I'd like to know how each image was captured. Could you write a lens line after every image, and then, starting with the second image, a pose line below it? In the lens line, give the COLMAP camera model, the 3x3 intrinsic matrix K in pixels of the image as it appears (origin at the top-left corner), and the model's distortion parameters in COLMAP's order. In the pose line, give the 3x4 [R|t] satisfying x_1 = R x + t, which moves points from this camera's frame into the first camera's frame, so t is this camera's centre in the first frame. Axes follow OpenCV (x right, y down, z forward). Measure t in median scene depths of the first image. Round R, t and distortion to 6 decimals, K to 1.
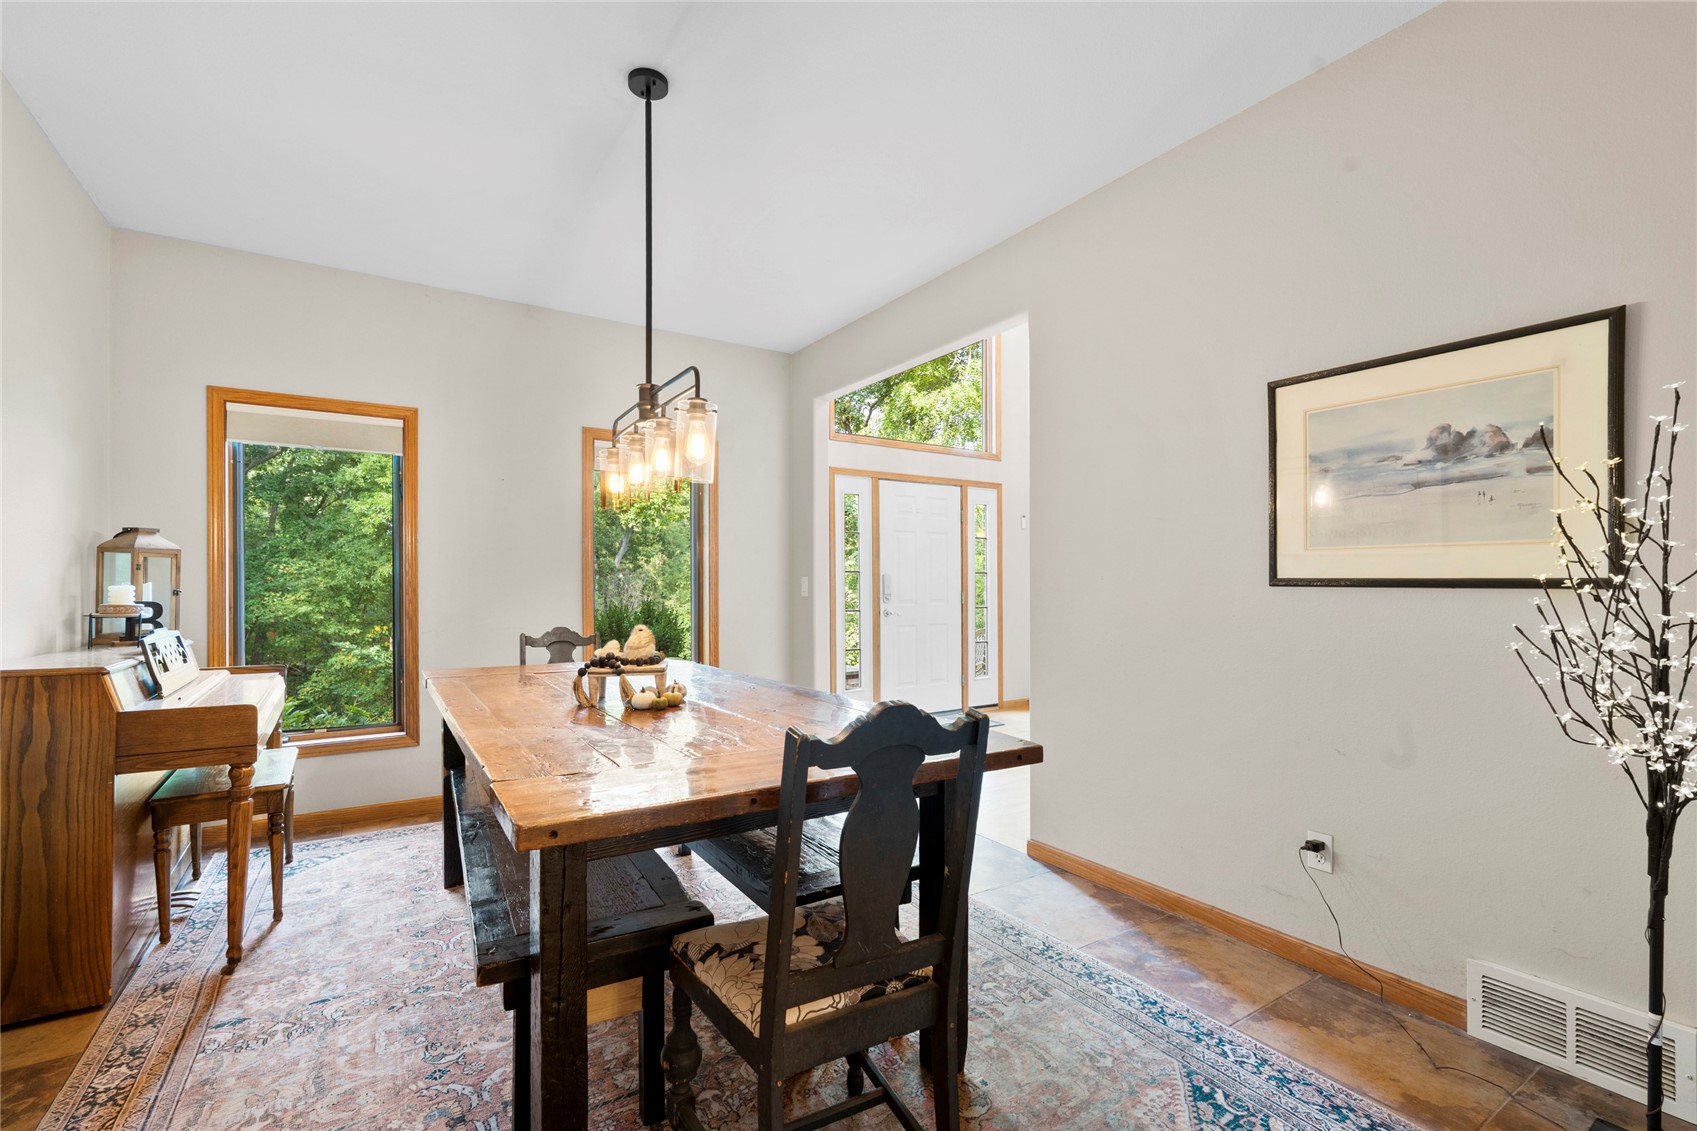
lens RADIAL K [[746.2, 0, 825.7], [0, 746.2, 582.5], [0, 0, 1]] dist [-0.004490, -0.001010]
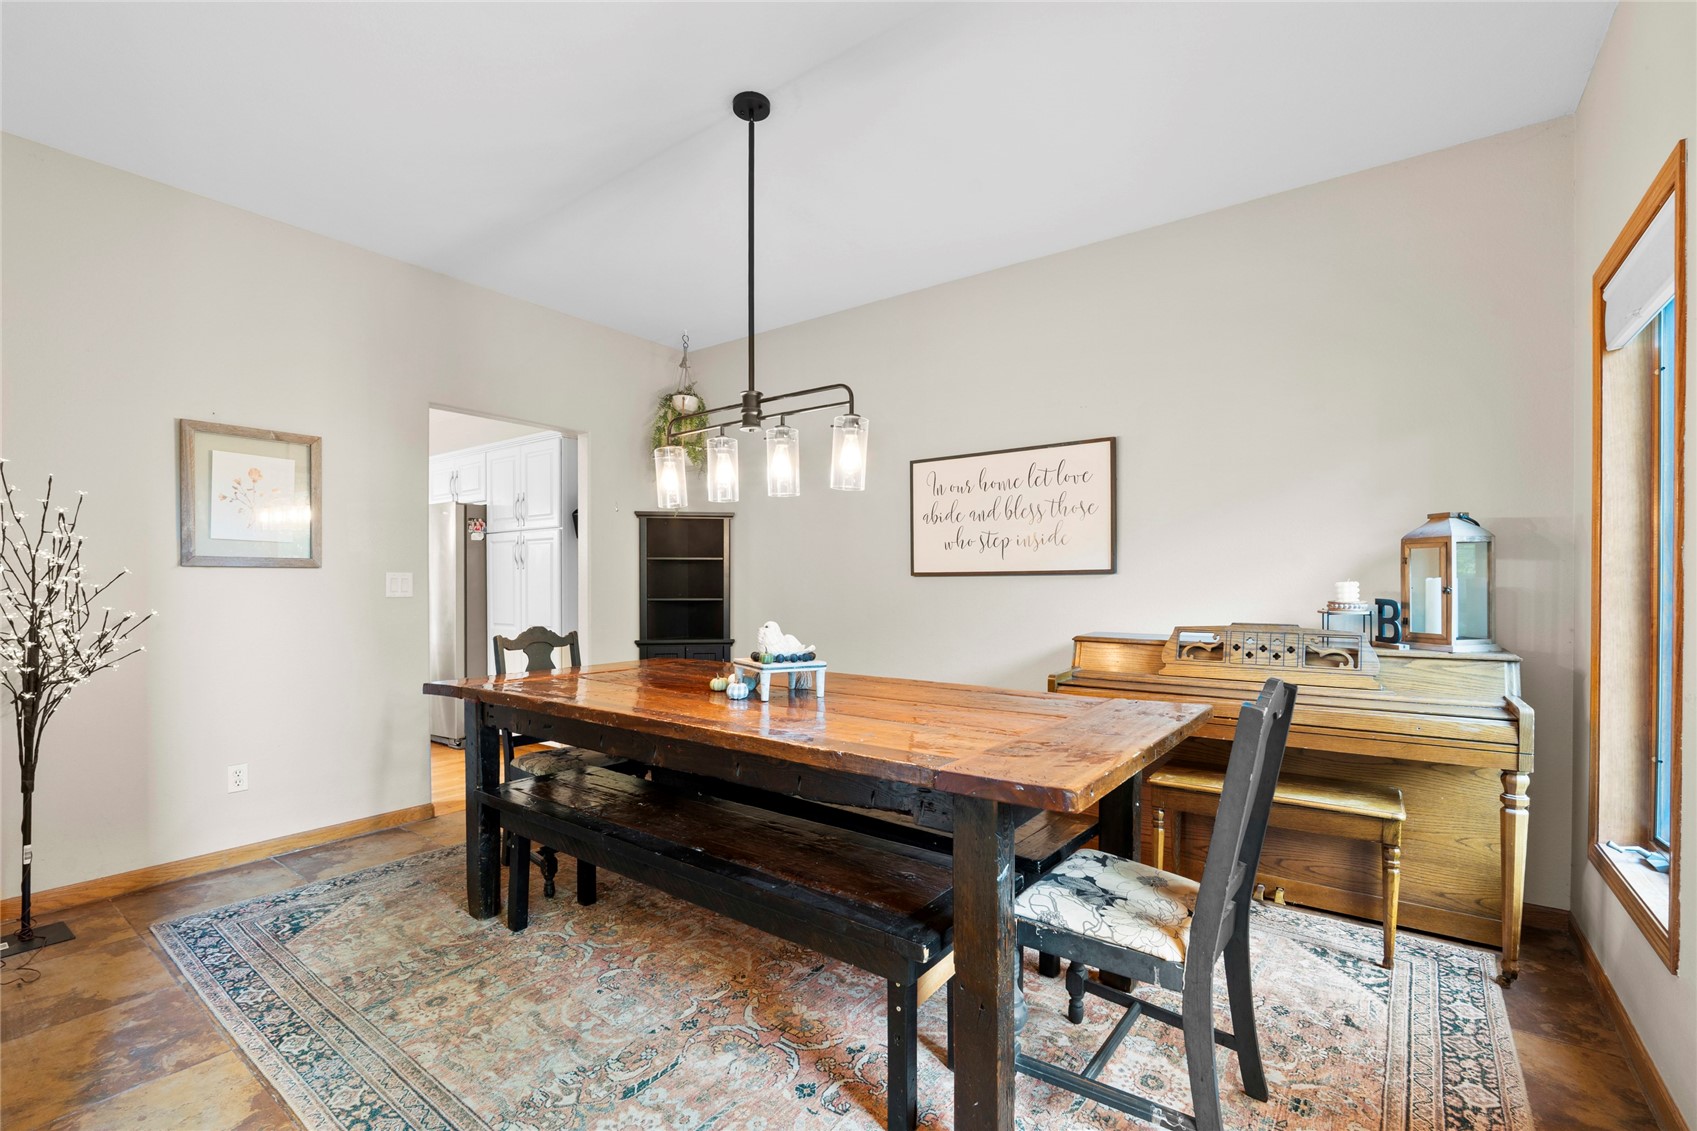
lens RADIAL K [[746.2, 0, 834.6], [0, 746.2, 582.3], [0, 0, 1]] dist [-0.004490, -0.001010]
pose [[-0.929519, -0.000822, -0.368774, 0.047805], [0.003896, 0.999920, -0.012050, 0.020450], [0.368755, -0.012637, -0.929441, 2.205882]]
